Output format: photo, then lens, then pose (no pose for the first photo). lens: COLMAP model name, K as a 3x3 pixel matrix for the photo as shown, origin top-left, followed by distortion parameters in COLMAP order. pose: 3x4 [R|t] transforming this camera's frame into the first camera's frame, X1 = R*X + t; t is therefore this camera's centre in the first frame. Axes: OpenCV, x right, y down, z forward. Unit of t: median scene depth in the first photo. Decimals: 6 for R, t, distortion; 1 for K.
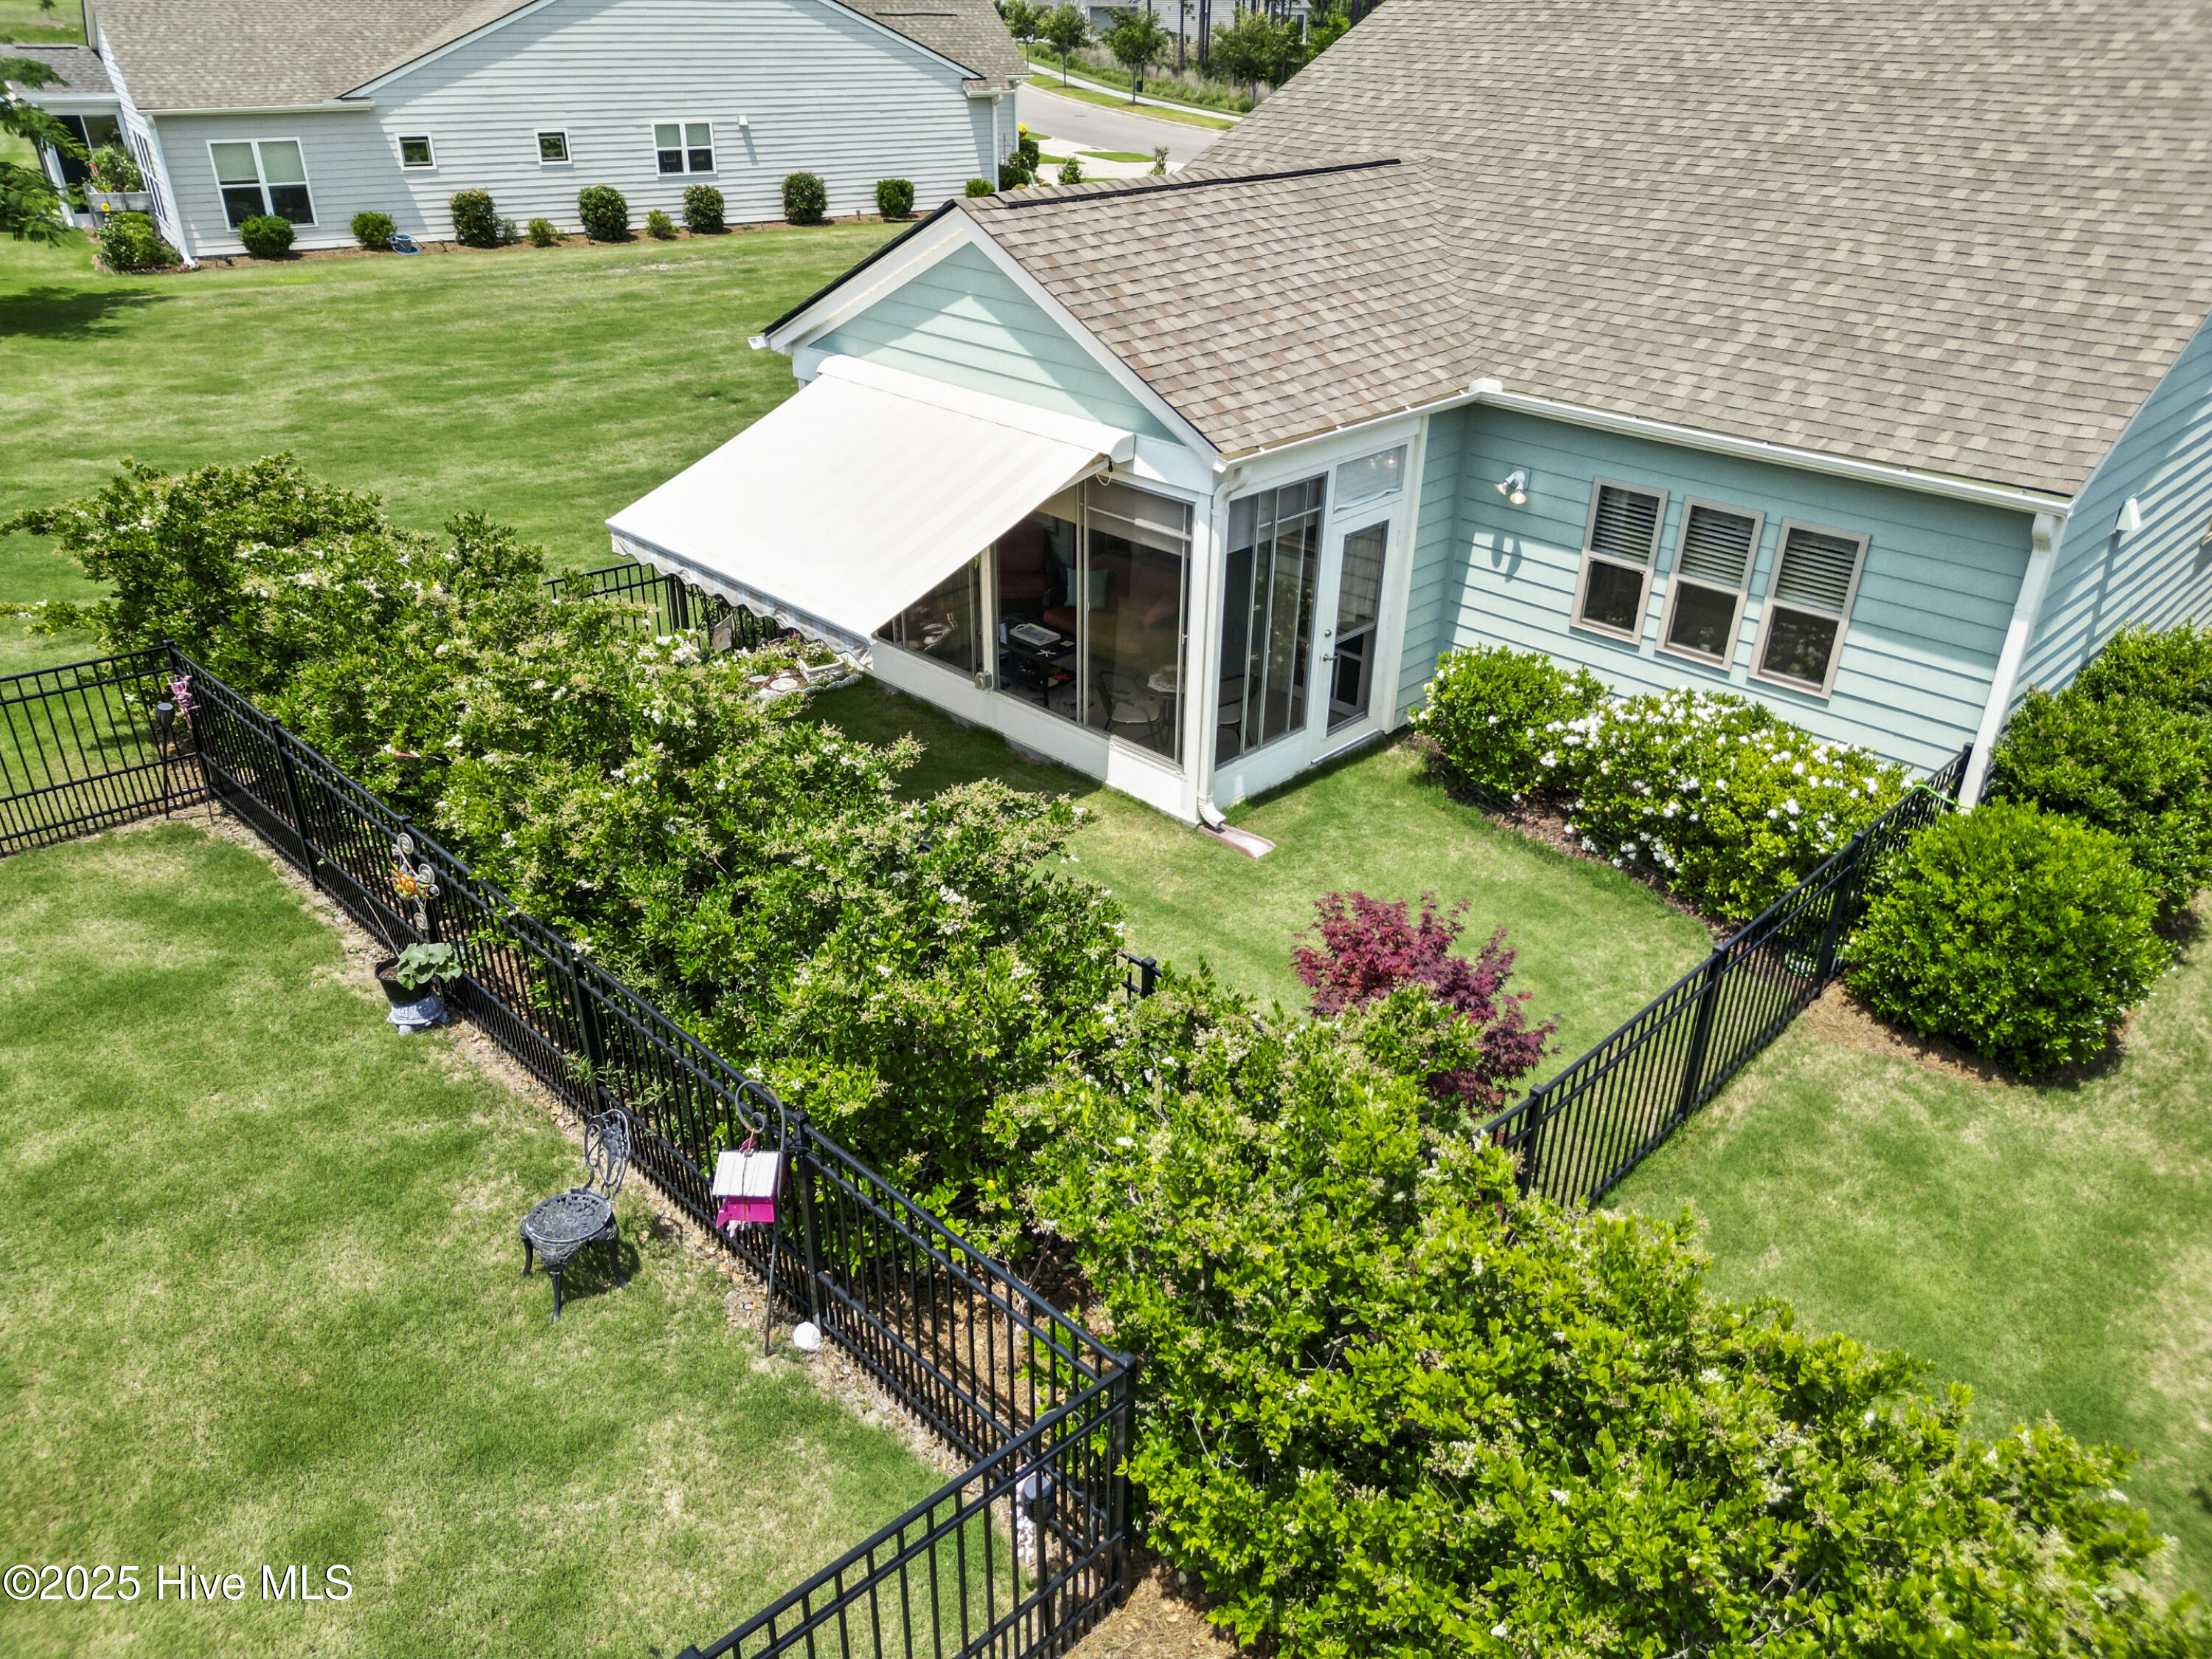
lens RADIAL K [[1565.3, 0, 1106.0], [0, 1565.3, 829.5], [0, 0, 1]] dist [0.034348, -0.004066]
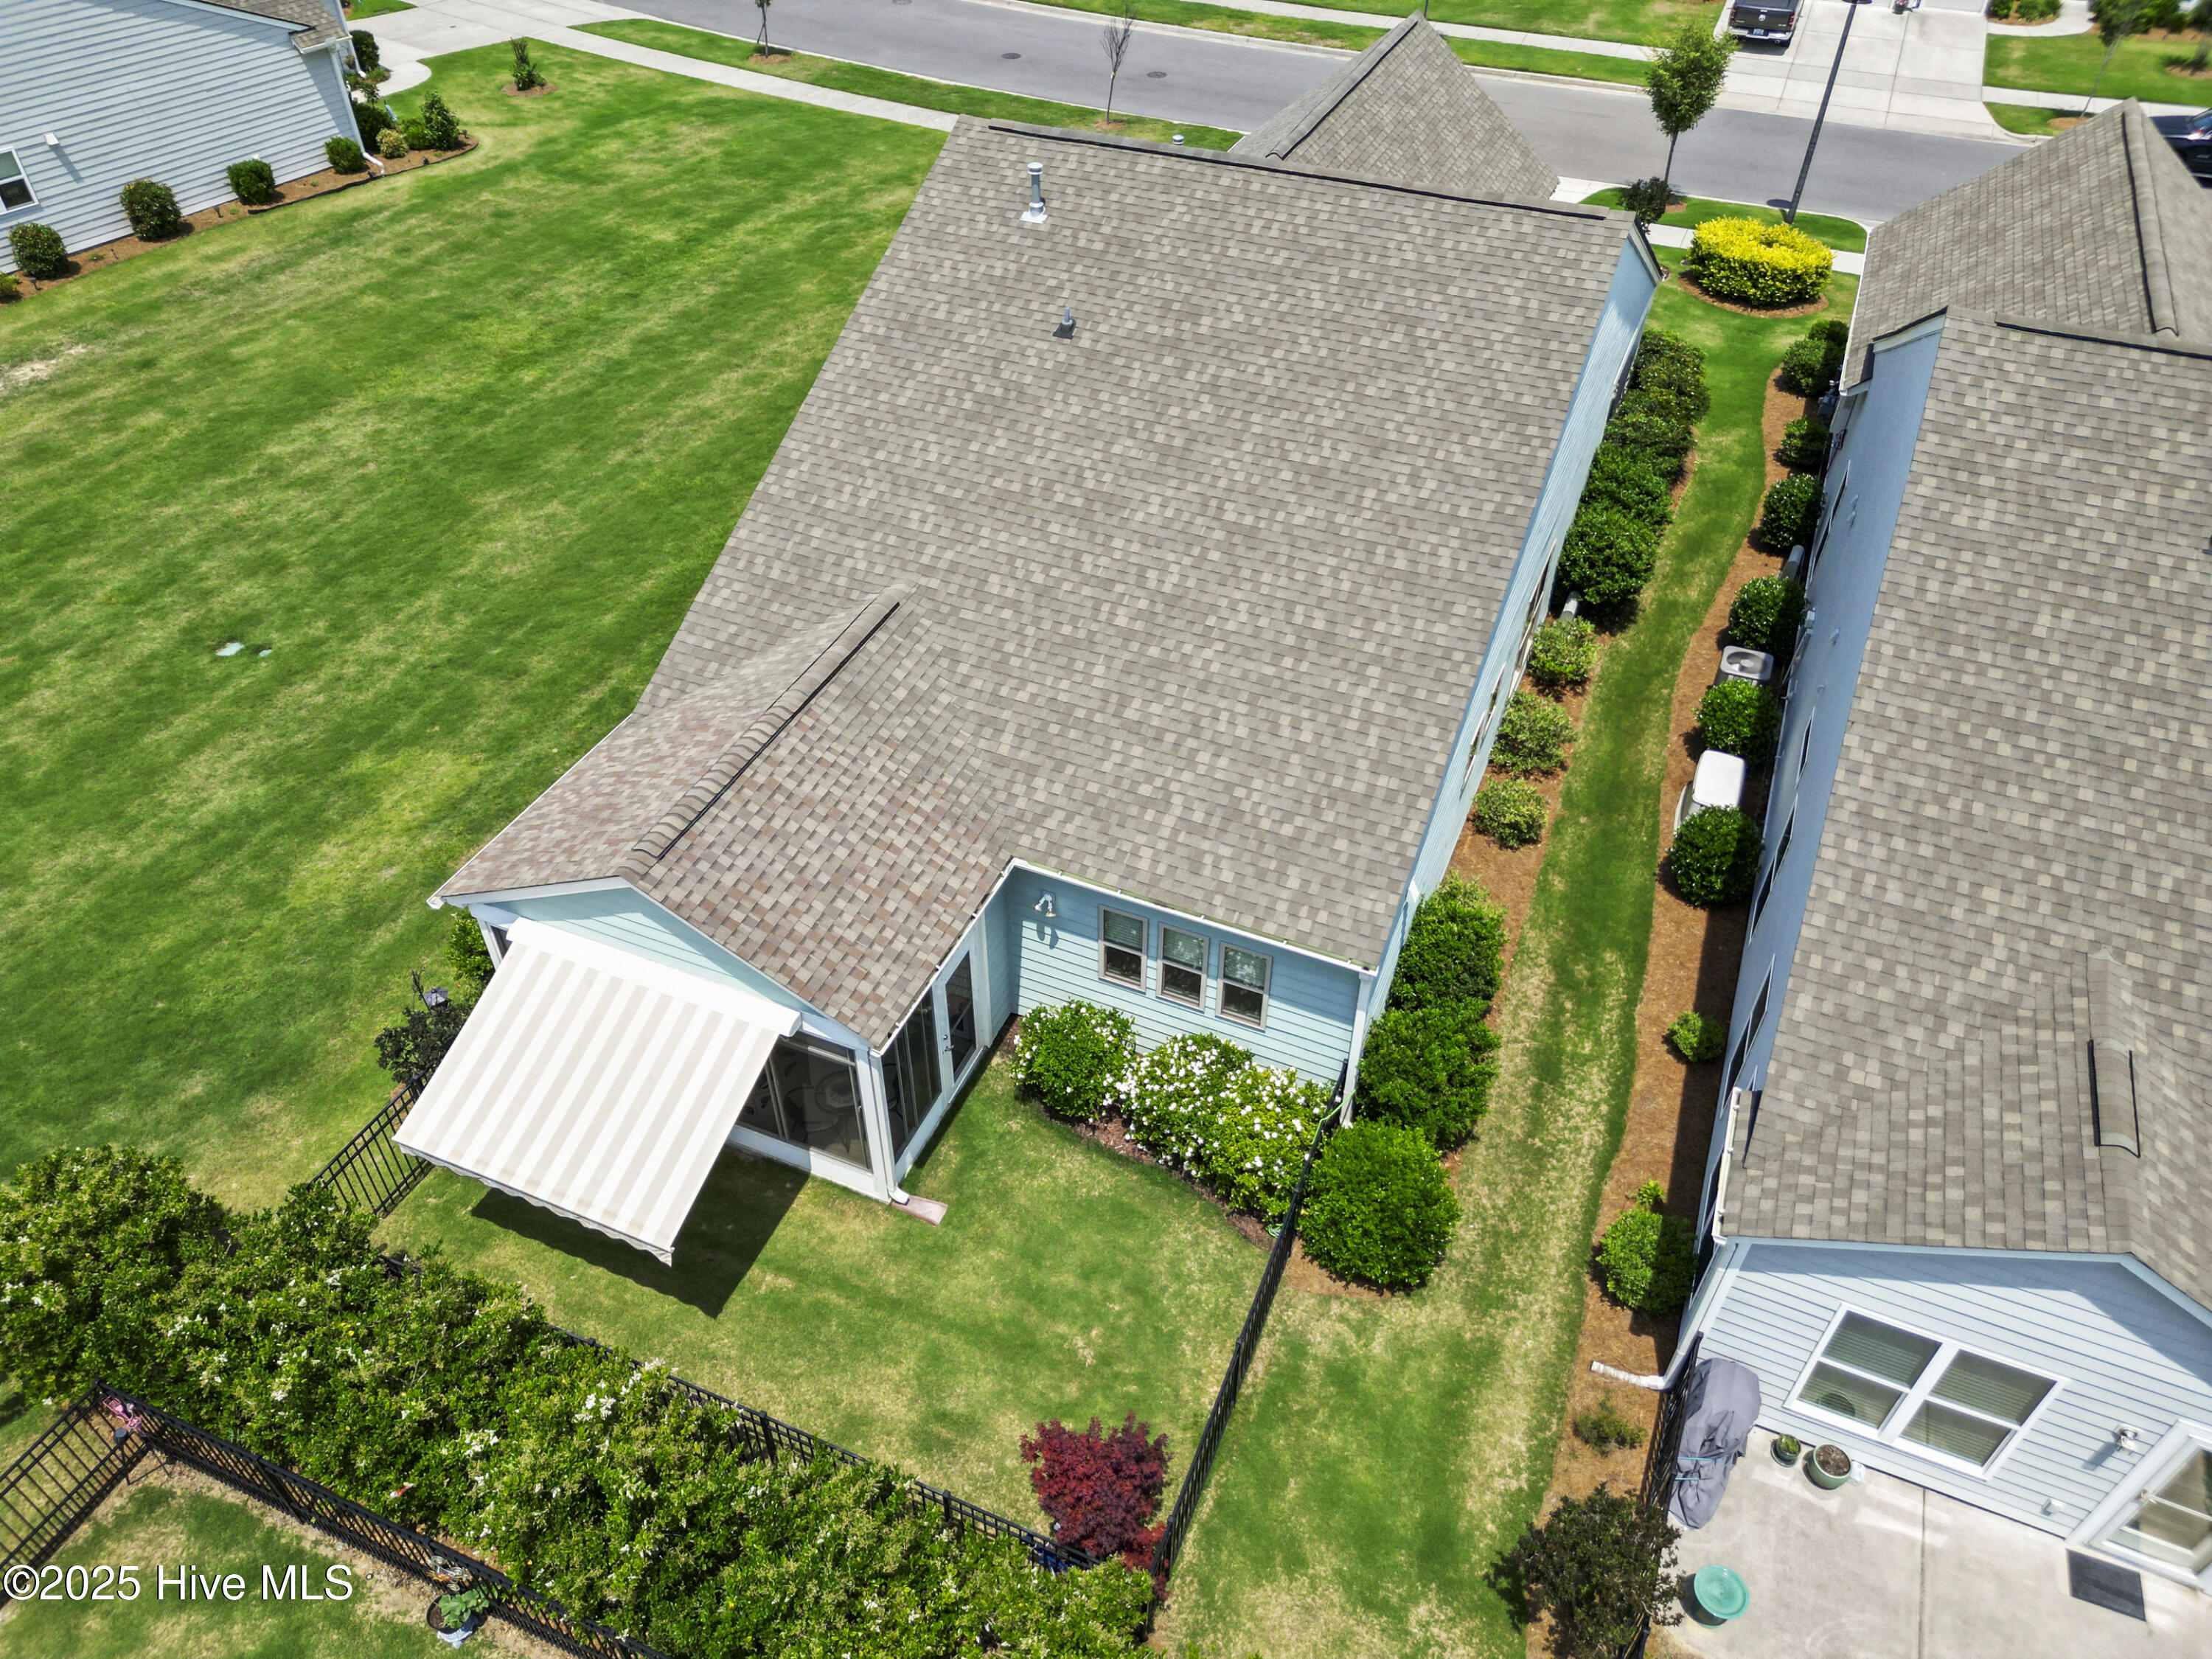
lens RADIAL K [[1565.3, 0, 1106.0], [0, 1565.3, 829.5], [0, 0, 1]] dist [0.034348, -0.004066]
pose [[0.928736, -0.249435, 0.274282, -0.067771], [0.183108, 0.951906, 0.245656, -0.631586], [-0.322366, -0.177926, 0.929743, -0.349221]]
